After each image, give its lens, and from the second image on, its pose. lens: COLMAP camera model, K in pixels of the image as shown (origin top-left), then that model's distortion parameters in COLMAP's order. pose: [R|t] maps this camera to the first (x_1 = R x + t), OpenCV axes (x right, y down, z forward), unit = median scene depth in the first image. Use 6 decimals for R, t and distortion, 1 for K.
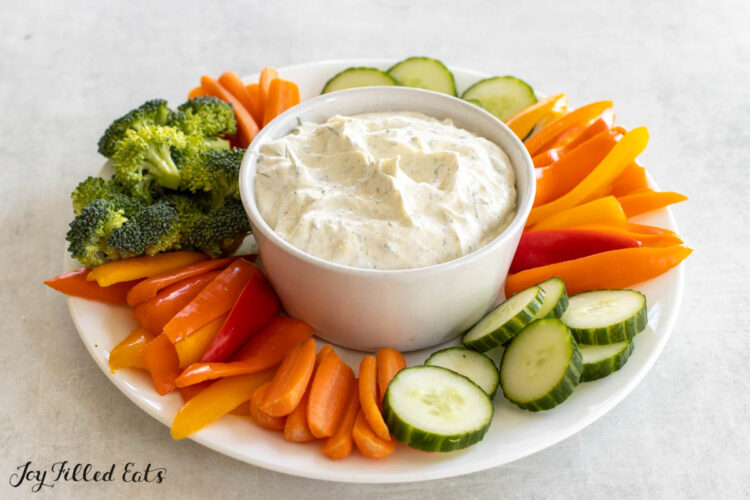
lens RADIAL K [[1428.0, 0, 376.5], [0, 1428.0, 250.2], [0, 0, 1]] dist [0.093336, 0.000000]
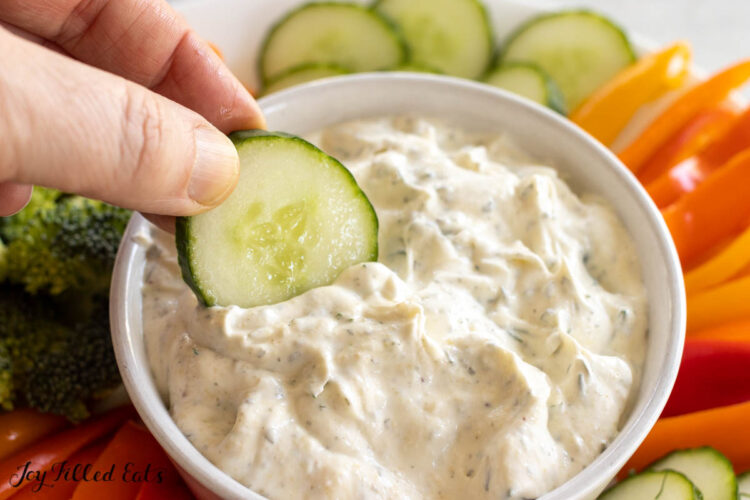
lens RADIAL K [[1428.0, 0, 372.8], [0, 1428.0, 249.7], [0, 0, 1]] dist [0.093336, 0.000000]
pose [[0.998596, -0.036935, 0.037965, -0.020330], [0.029341, 0.982477, 0.184058, -0.152901], [-0.044098, -0.182685, 0.982182, 0.470616]]
